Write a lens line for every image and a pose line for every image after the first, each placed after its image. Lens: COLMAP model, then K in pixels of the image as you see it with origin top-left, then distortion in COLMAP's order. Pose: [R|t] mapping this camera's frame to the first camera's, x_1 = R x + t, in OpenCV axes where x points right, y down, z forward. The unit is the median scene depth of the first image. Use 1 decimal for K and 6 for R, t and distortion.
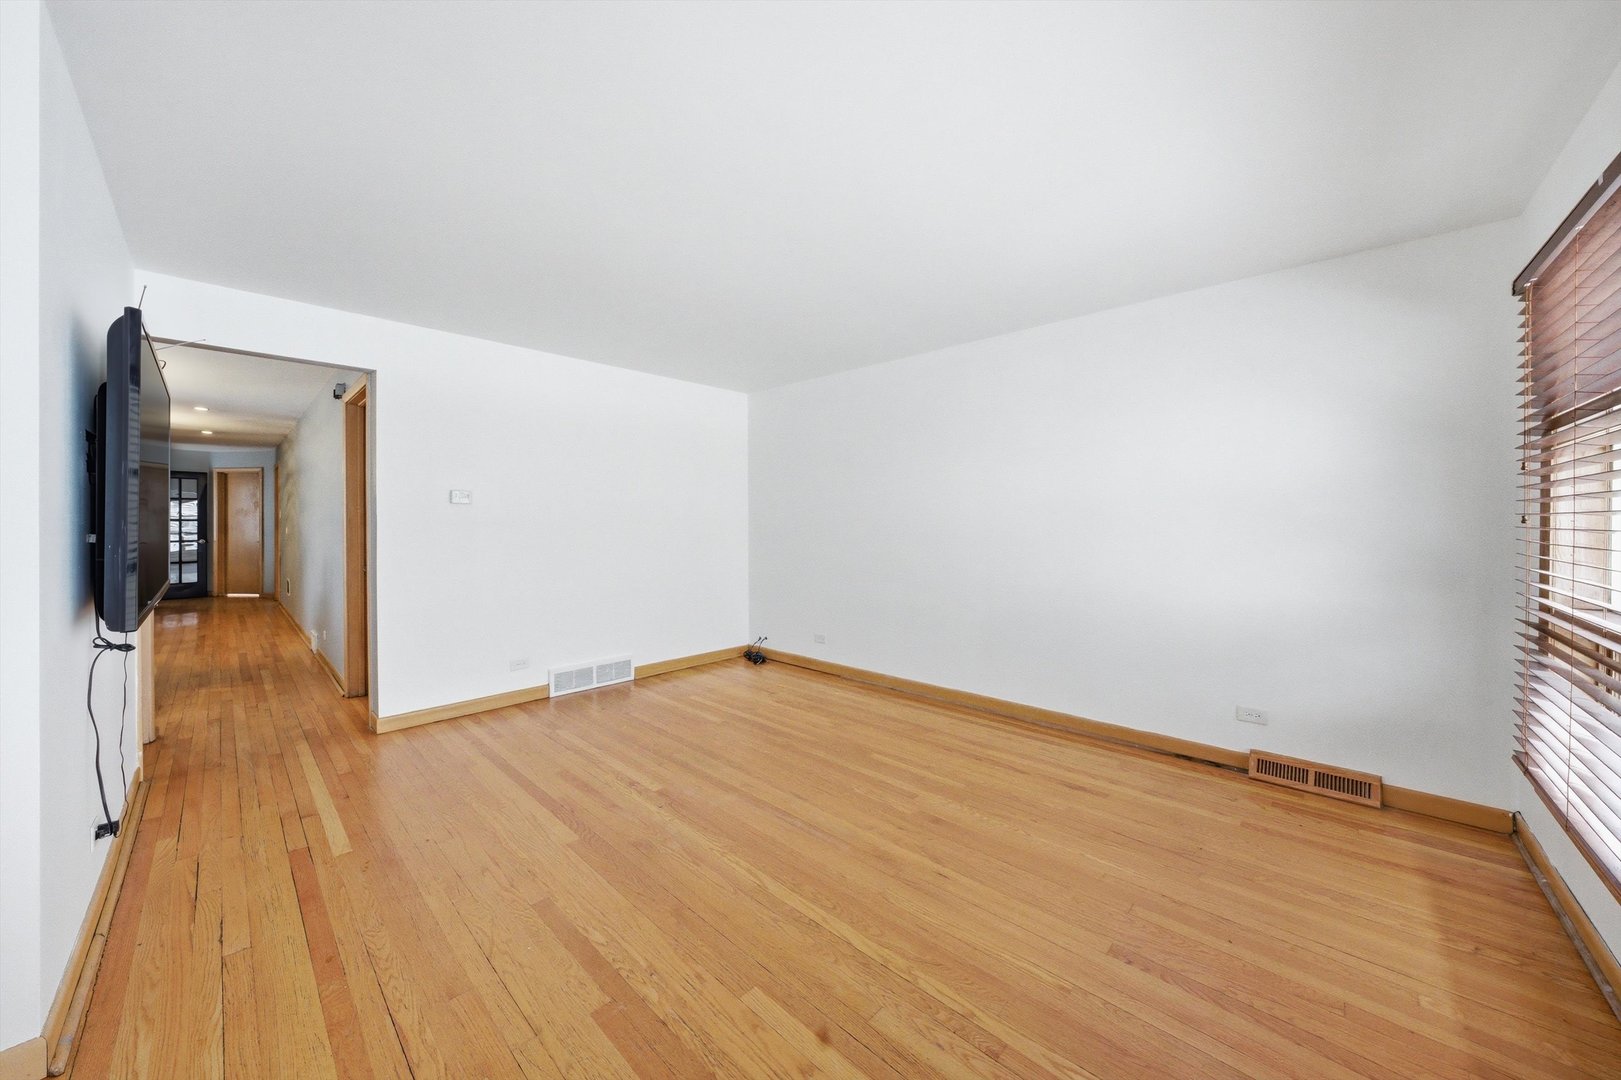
lens RADIAL K [[551.5, 0, 815.9], [0, 551.5, 525.6], [0, 0, 1]] dist [-0.000337, -0.000016]
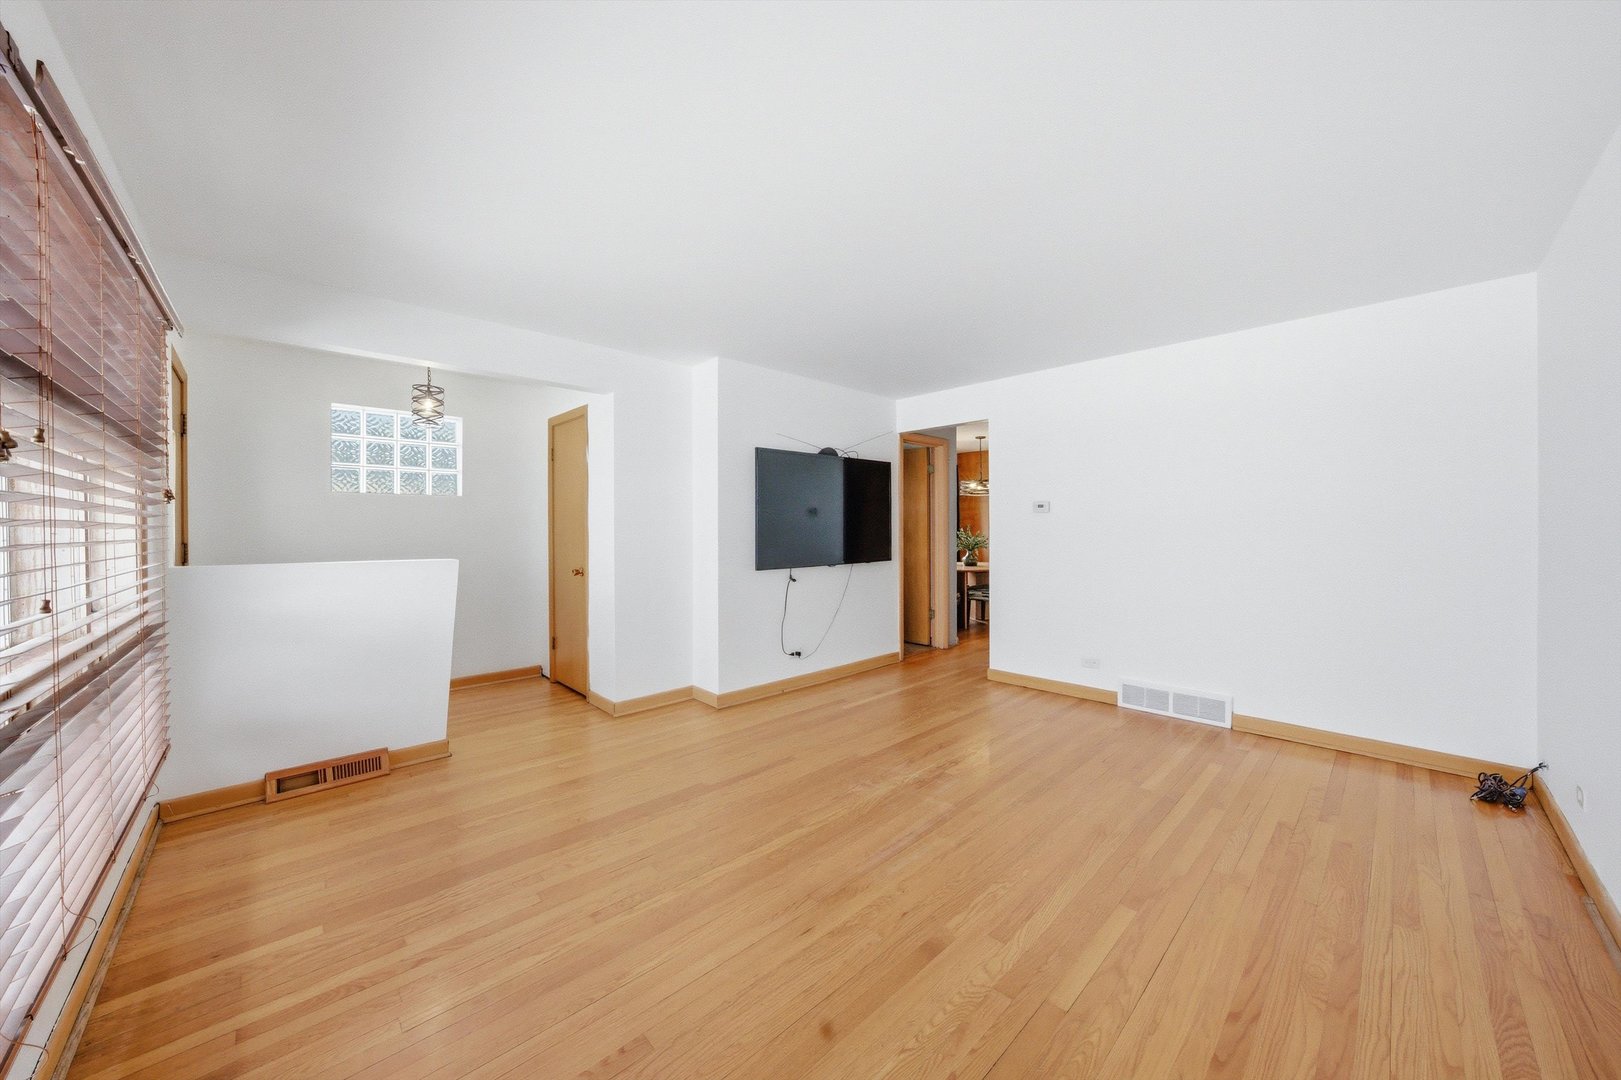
lens RADIAL K [[564.2, 0, 814.9], [0, 564.2, 540.5], [0, 0, 1]] dist [-0.011131, 0.000238]
pose [[-0.033725, 0.013674, -0.999338, 0.641134], [0.002376, 0.999905, 0.013602, 0.004926], [0.999428, -0.001916, -0.033754, 0.608805]]
